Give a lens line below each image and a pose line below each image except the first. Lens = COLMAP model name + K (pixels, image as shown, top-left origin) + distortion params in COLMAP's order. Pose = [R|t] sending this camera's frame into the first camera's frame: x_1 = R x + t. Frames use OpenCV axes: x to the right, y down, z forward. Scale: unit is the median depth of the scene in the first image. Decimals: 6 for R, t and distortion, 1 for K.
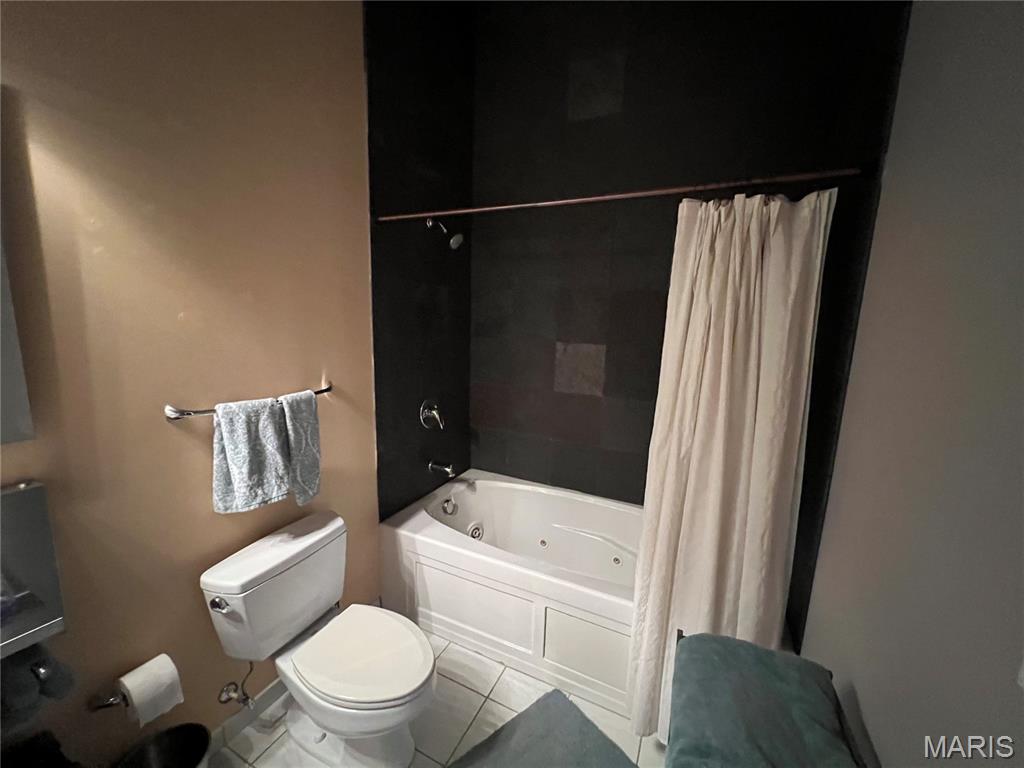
lens RADIAL K [[410.5, 0, 512.0], [0, 410.5, 384.0], [0, 0, 1]] dist [0.000109, 0.000344]
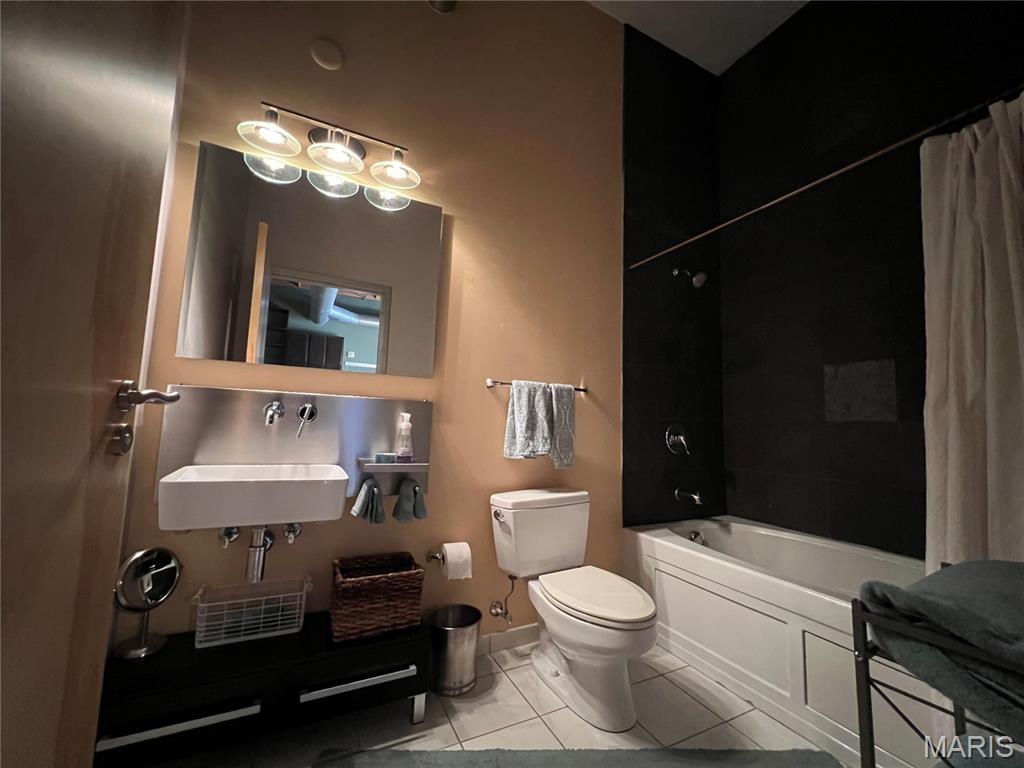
lens RADIAL K [[407.6, 0, 512.0], [0, 407.6, 384.0], [0, 0, 1]] dist [-0.002787, -0.000304]
pose [[0.797036, -0.061496, -0.600793, 0.166795], [-0.109831, 0.963454, -0.244323, 0.396421], [0.593861, 0.260720, 0.761153, -0.132950]]
